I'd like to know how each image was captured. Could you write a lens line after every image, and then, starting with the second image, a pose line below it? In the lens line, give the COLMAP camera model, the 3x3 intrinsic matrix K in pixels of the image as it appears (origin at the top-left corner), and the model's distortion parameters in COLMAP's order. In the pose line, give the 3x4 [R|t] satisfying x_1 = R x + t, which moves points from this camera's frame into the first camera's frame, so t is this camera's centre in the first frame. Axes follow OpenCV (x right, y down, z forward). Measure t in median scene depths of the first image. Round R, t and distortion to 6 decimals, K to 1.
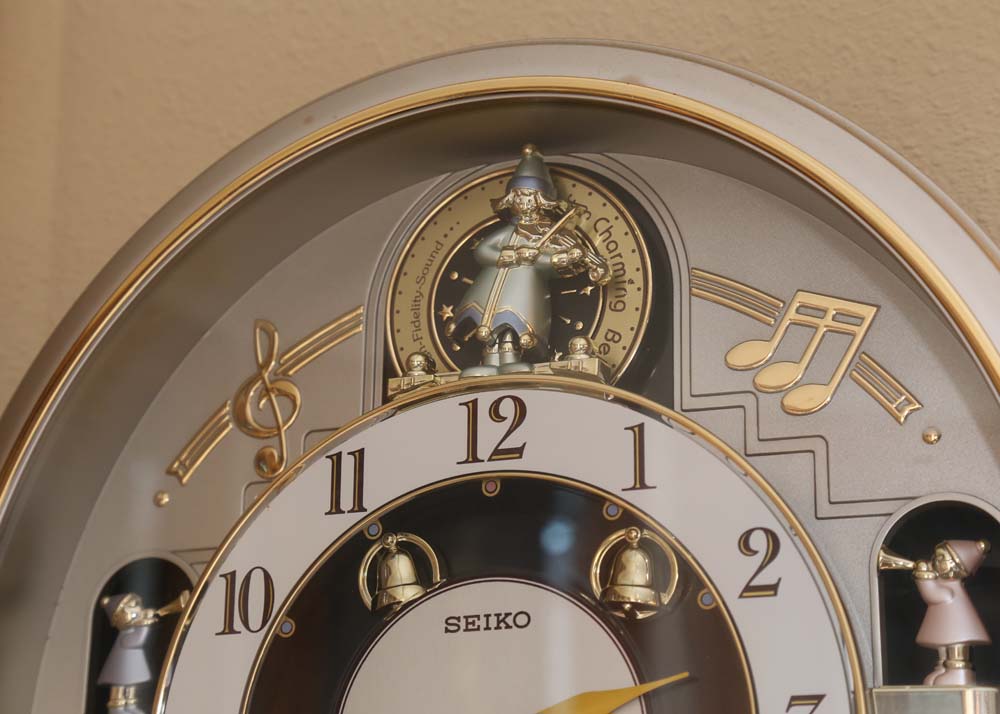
lens RADIAL K [[2358.0, 0, 500.0], [0, 2358.0, 357.0], [0, 0, 1]] dist [0.294110, 0.058638]
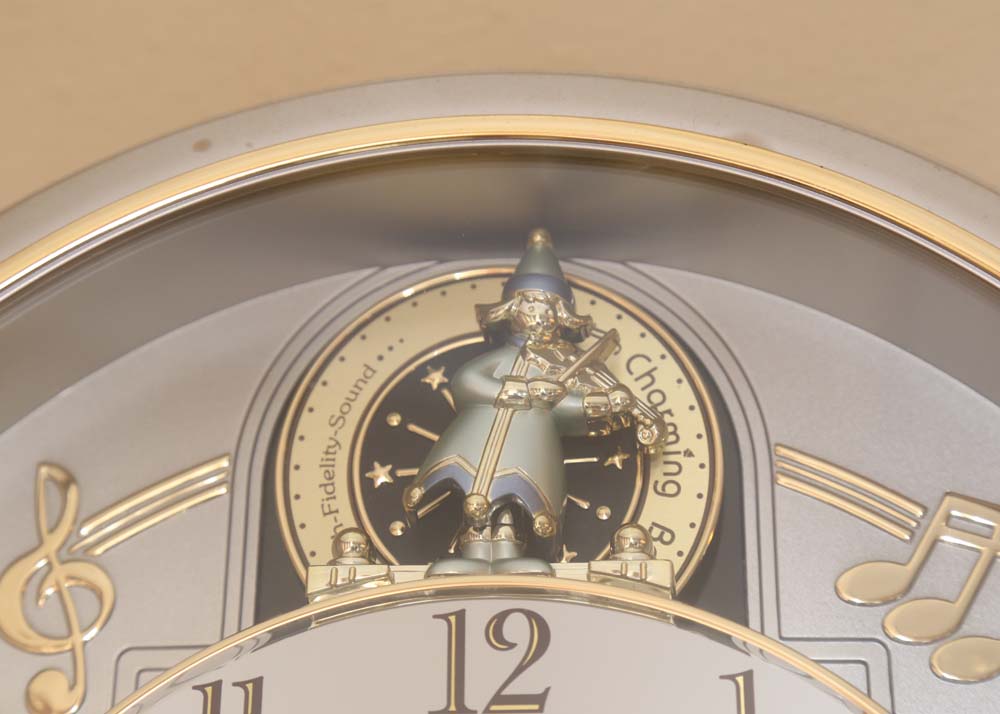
lens RADIAL K [[2507.3, 0, 500.0], [0, 2507.3, 357.0], [0, 0, 1]] dist [0.322754, 0.384774]
pose [[0.954595, 0.121777, 0.271879, -0.185352], [-0.083966, 0.985618, -0.146654, 0.047655], [-0.285828, 0.117167, 0.951091, 0.358917]]
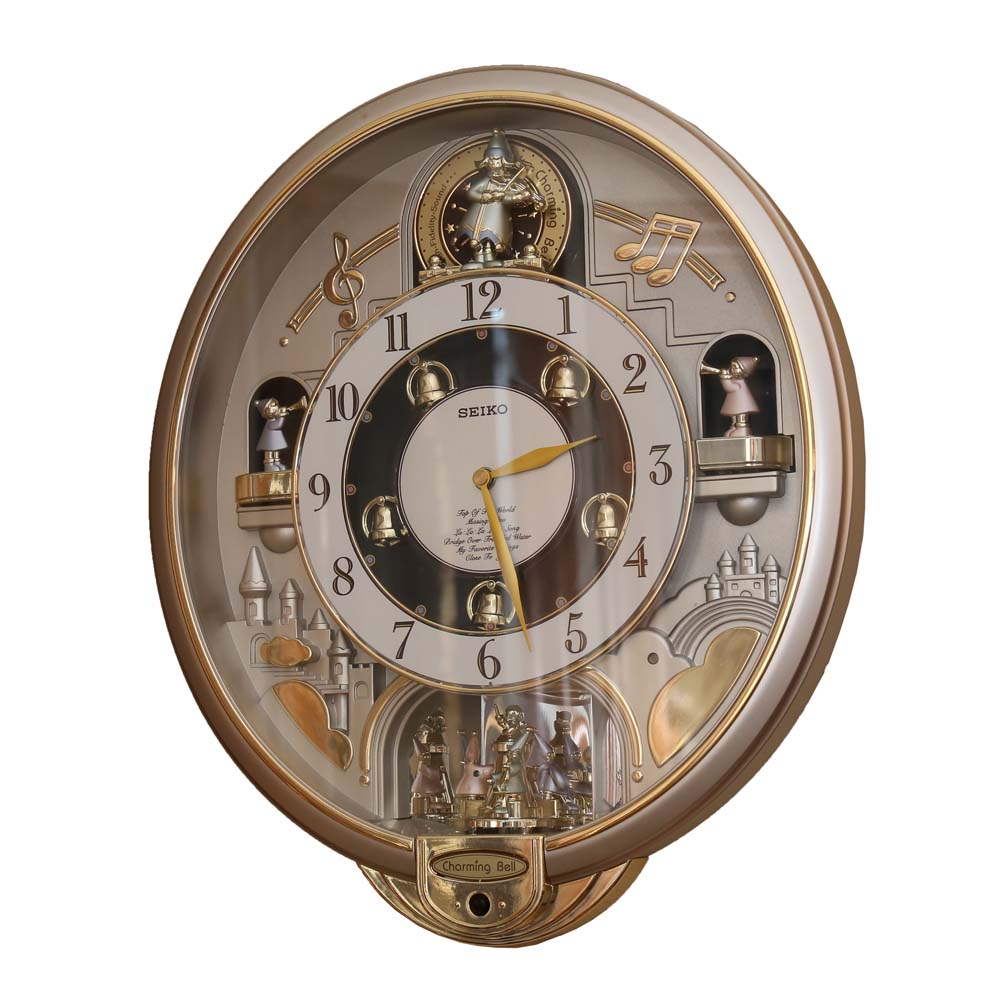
lens RADIAL K [[2038.8, 0, 500.0], [0, 2038.8, 500.0], [0, 0, 1]] dist [0.080777, -0.073605]
pose [[0.999035, -0.035470, 0.025908, -0.032922], [0.030429, 0.984250, 0.174145, -0.083908], [-0.031677, -0.173189, 0.984379, -0.490411]]
